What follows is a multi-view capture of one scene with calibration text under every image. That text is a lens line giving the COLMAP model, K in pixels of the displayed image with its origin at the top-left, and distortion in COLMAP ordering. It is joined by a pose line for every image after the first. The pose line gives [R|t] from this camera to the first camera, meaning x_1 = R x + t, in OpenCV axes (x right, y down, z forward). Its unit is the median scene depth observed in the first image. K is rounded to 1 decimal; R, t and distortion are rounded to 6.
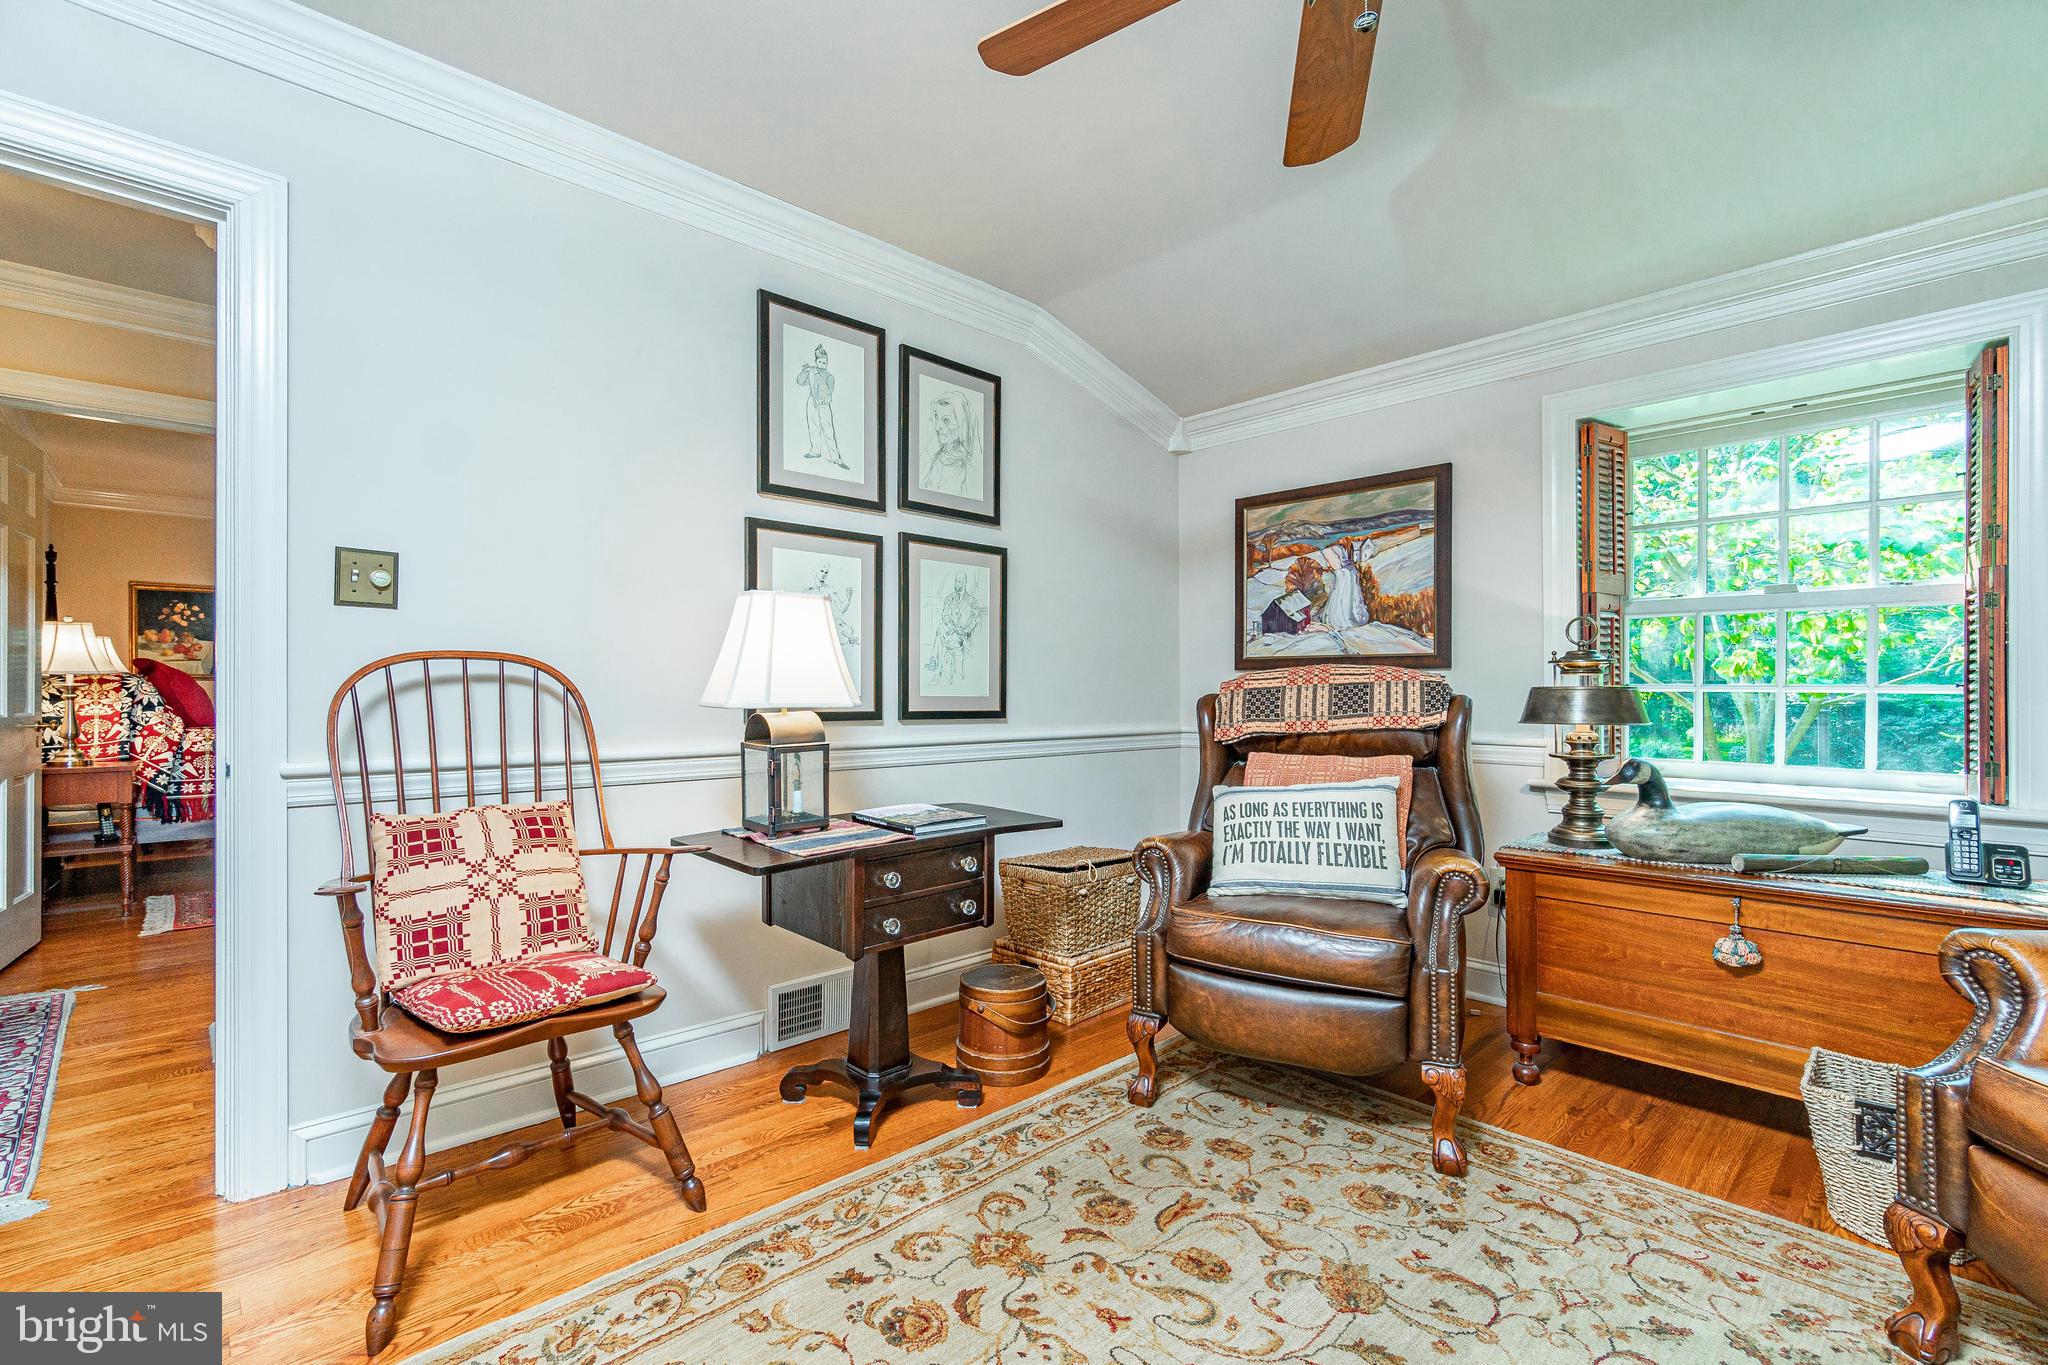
lens RADIAL K [[907.0, 0, 1051.3], [0, 907.0, 683.6], [0, 0, 1]] dist [-0.002356, 0.000174]
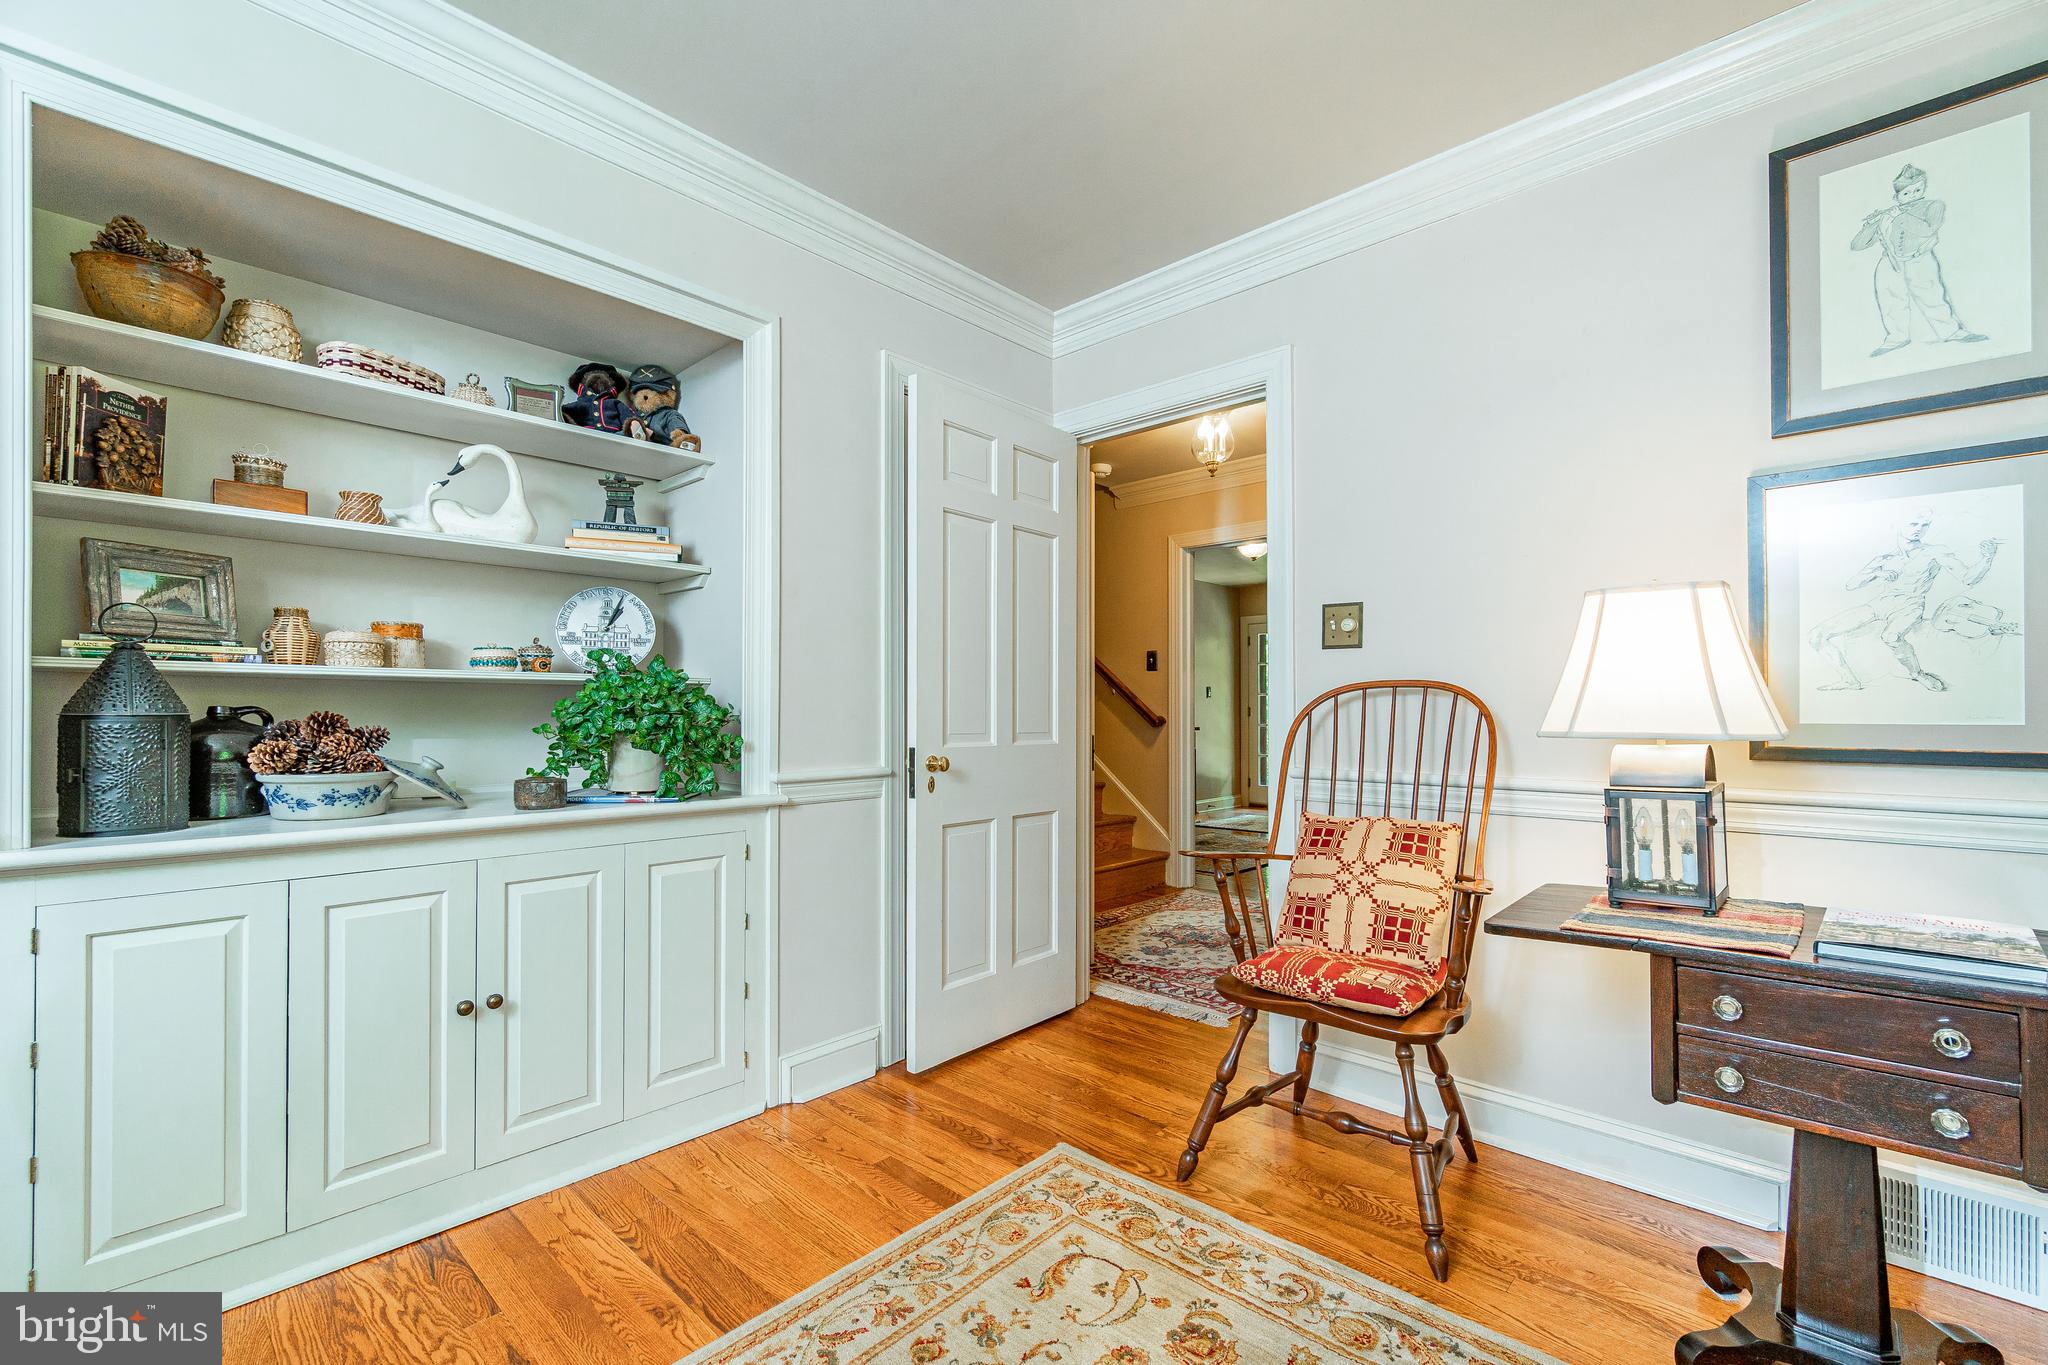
lens RADIAL K [[900.4, 0, 1009.8], [0, 900.4, 705.4], [0, 0, 1]] dist [-0.003652, -0.000111]
pose [[0.032200, -0.008383, -0.999446, 0.387479], [0.008070, 0.999934, -0.008127, 0.000680], [0.999449, -0.007804, 0.032265, 0.399935]]
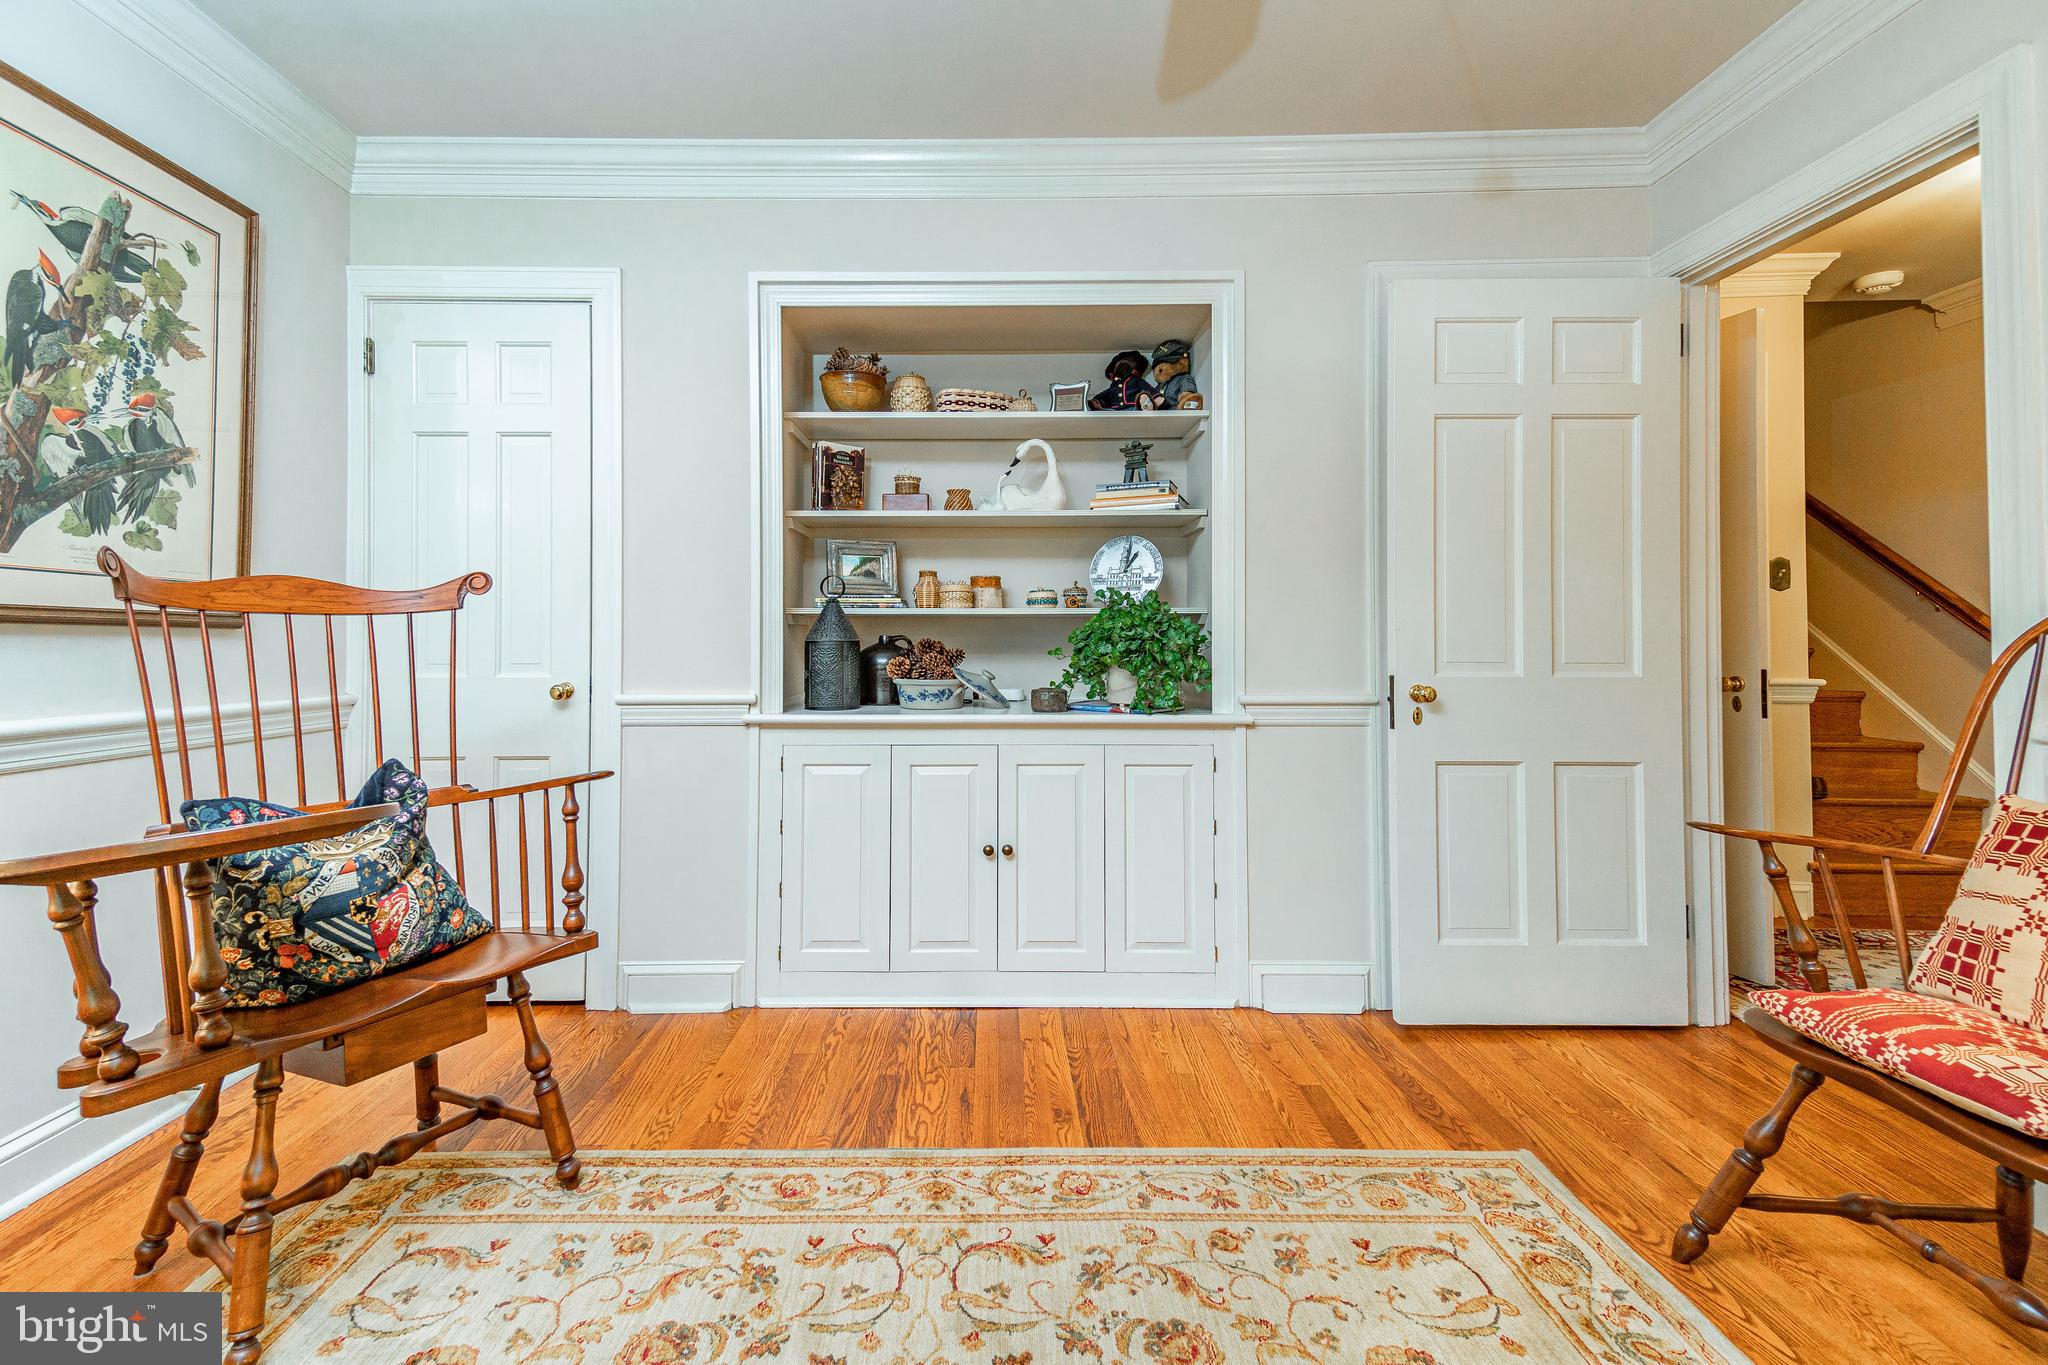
lens RADIAL K [[887.6, 0, 964.4], [0, 887.6, 625.2], [0, 0, 1]] dist [0.057807, -0.017591]
pose [[-0.720356, -0.012293, -0.693496, 0.365828], [0.006353, 0.999684, -0.024320, 0.005924], [0.693575, -0.021924, -0.720050, 0.706564]]
